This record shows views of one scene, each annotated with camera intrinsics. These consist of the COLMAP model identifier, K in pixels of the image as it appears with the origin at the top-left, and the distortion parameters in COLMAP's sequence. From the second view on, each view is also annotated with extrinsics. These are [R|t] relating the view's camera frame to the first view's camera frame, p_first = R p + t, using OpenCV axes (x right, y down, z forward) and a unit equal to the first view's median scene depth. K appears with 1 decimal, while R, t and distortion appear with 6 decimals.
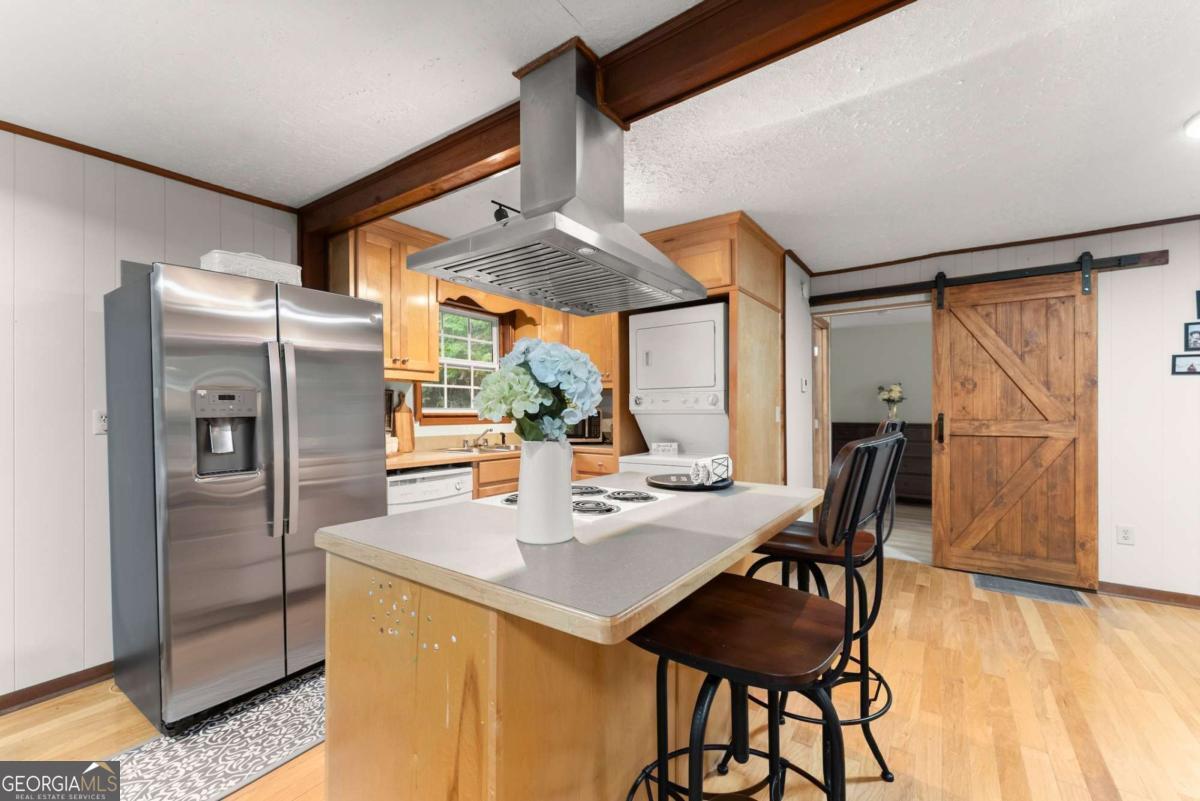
lens RADIAL K [[485.2, 0, 597.7], [0, 485.2, 408.9], [0, 0, 1]] dist [0.001866, 0.000336]
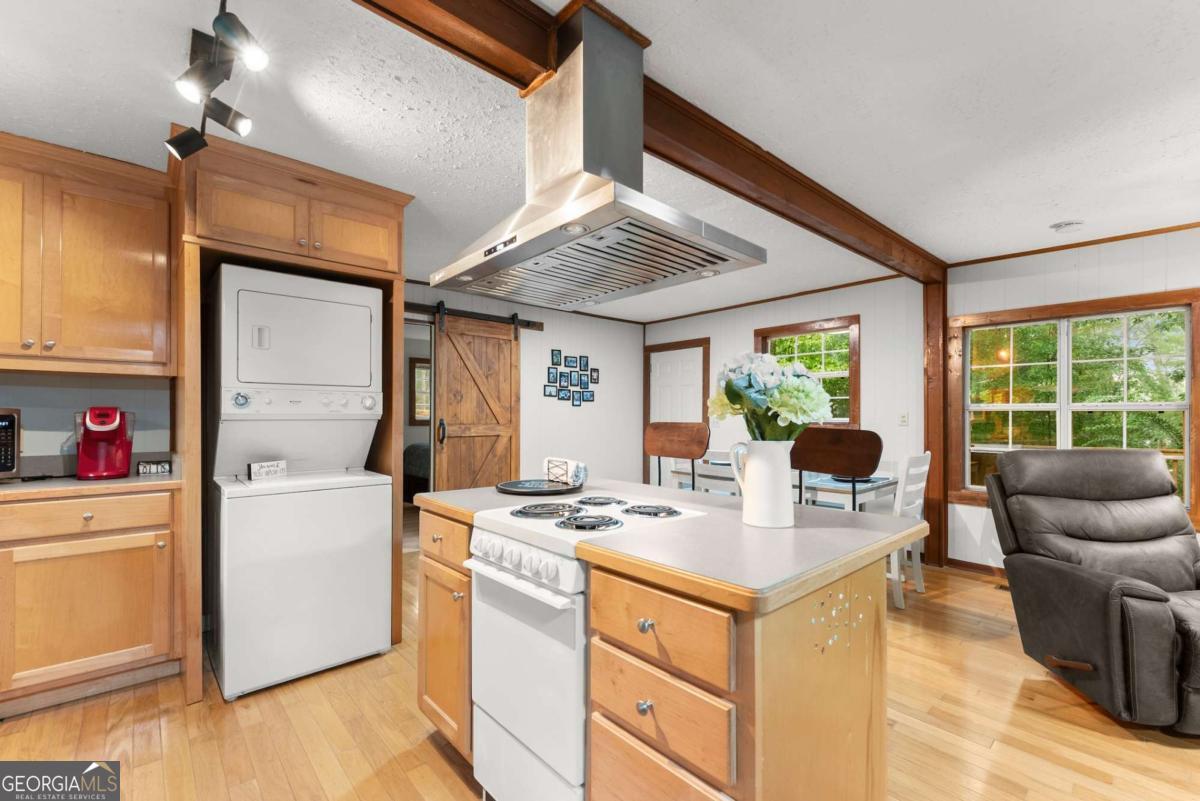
lens RADIAL K [[507.3, 0, 609.7], [0, 507.3, 417.8], [0, 0, 1]] dist [-0.002686, -0.000105]
pose [[0.197492, 0.001037, 0.980304, -0.476203], [-0.010023, 0.999949, 0.000961, 0.001068], [-0.980253, -0.010016, 0.197492, 0.384123]]
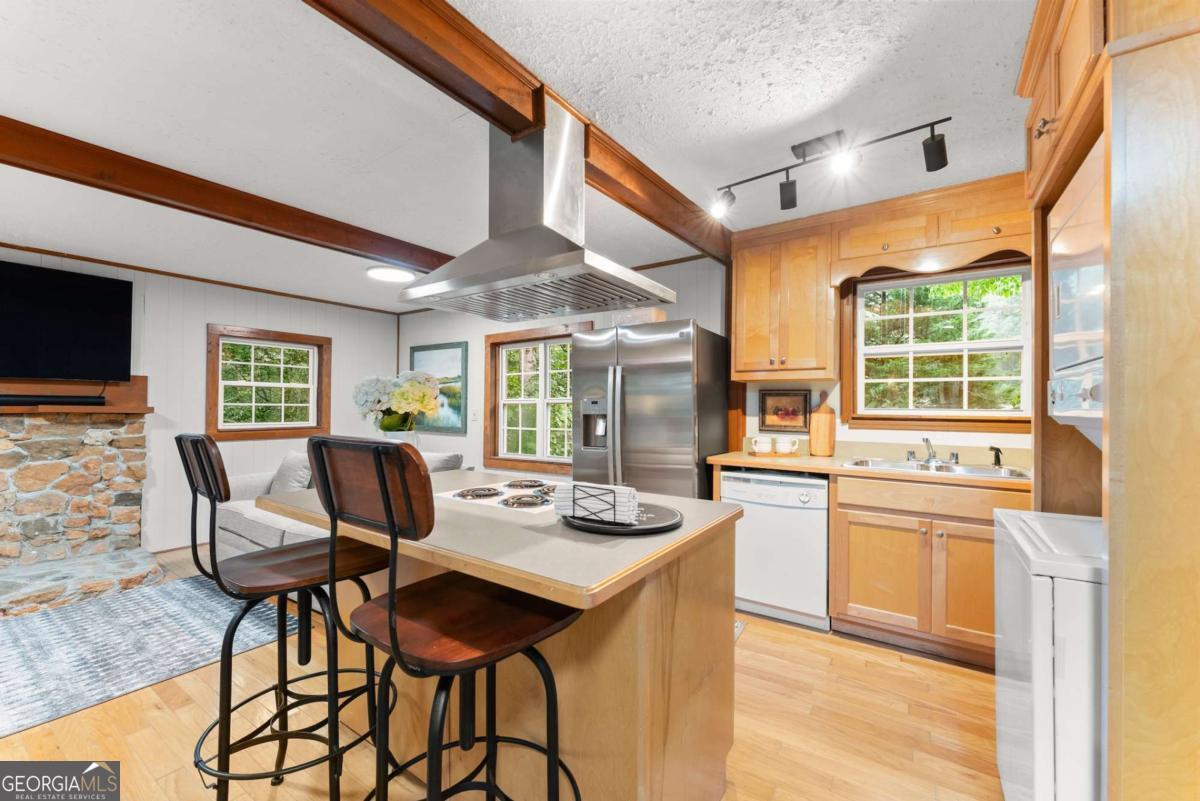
lens RADIAL K [[485.2, 0, 600.6], [0, 485.2, 403.7], [0, 0, 1]] dist [0.001866, 0.000336]
pose [[0.033597, -0.003512, -0.999429, 0.524866], [0.000636, 0.999994, -0.003492, -0.007940], [0.999435, -0.000519, 0.033599, 0.548958]]
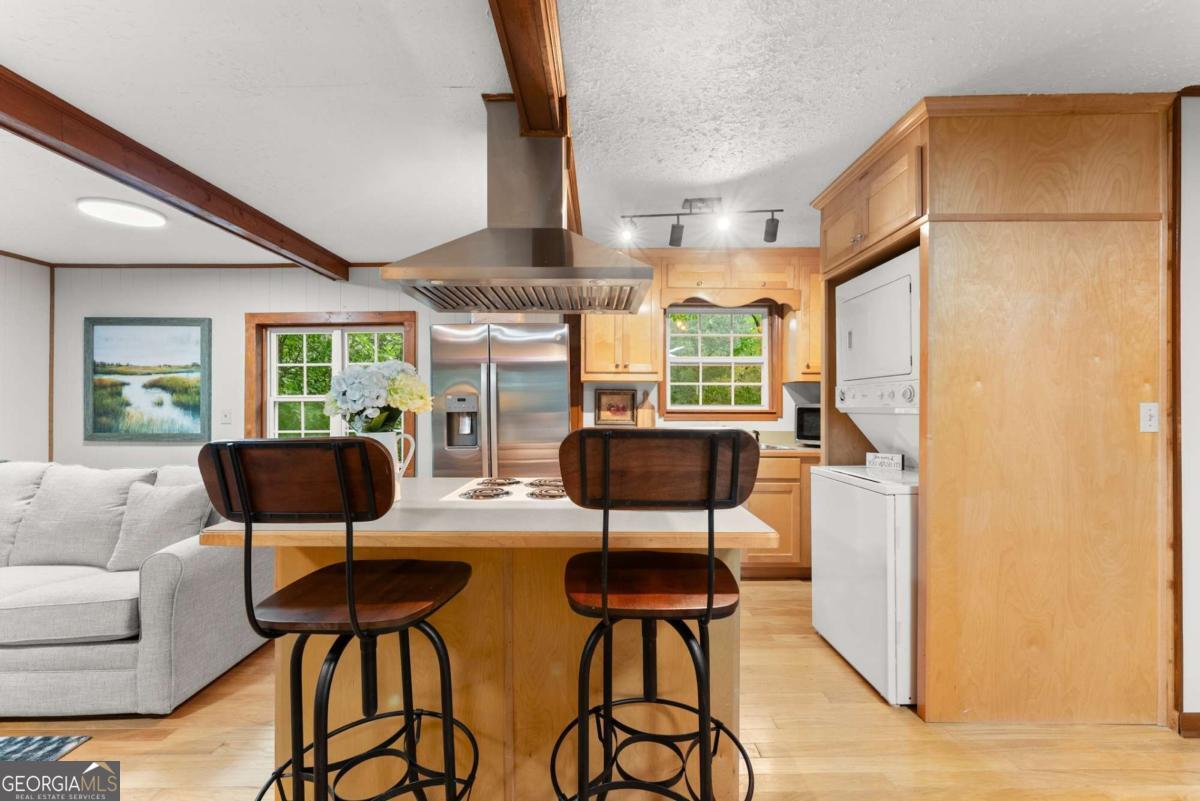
lens RADIAL K [[485.2, 0, 606.2], [0, 485.2, 406.0], [0, 0, 1]] dist [0.001866, 0.000336]
pose [[0.599739, 0.001845, -0.800193, 0.471886], [0.003156, 0.999984, 0.004671, -0.005237], [0.800189, -0.005327, 0.599724, 0.235543]]
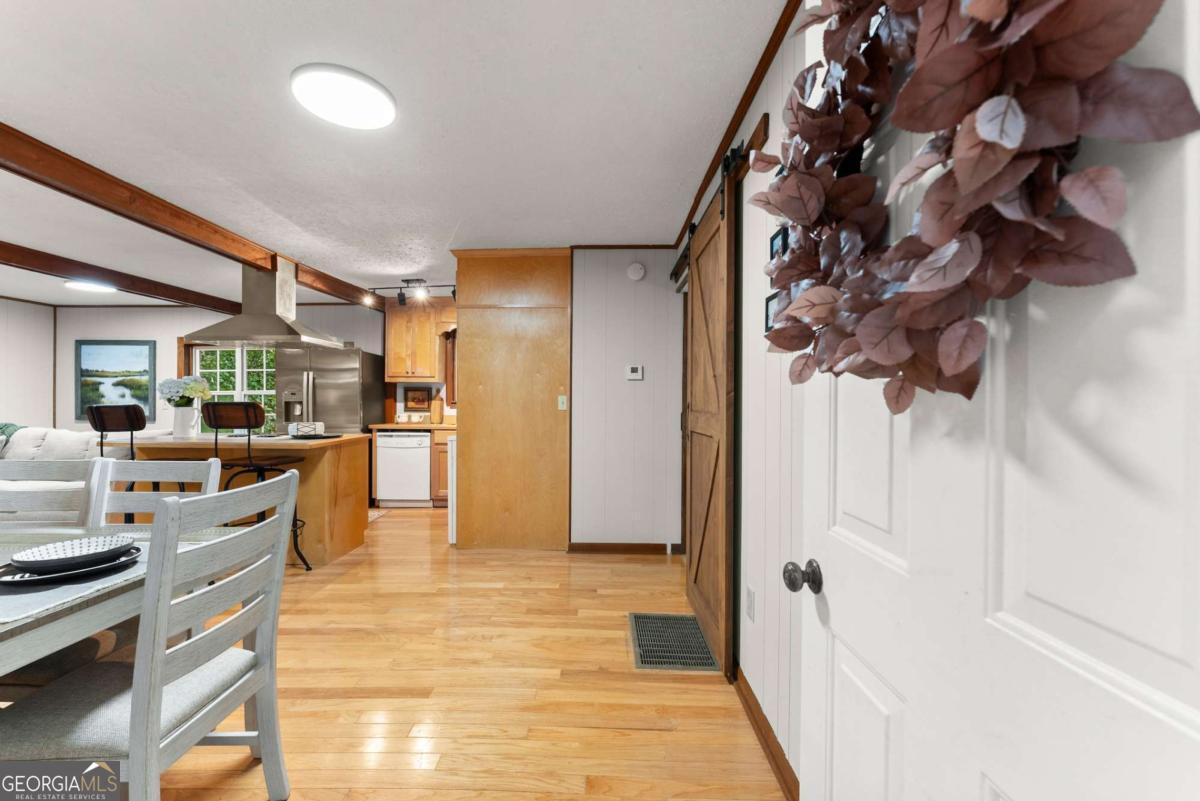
lens RADIAL K [[485.2, 0, 591.7], [0, 485.2, 404.8], [0, 0, 1]] dist [0.001866, 0.000336]
pose [[0.576980, 0.008542, -0.816714, 1.356513], [0.000054, 0.999945, 0.010497, 0.004872], [0.816758, -0.006100, 0.576947, 0.454714]]
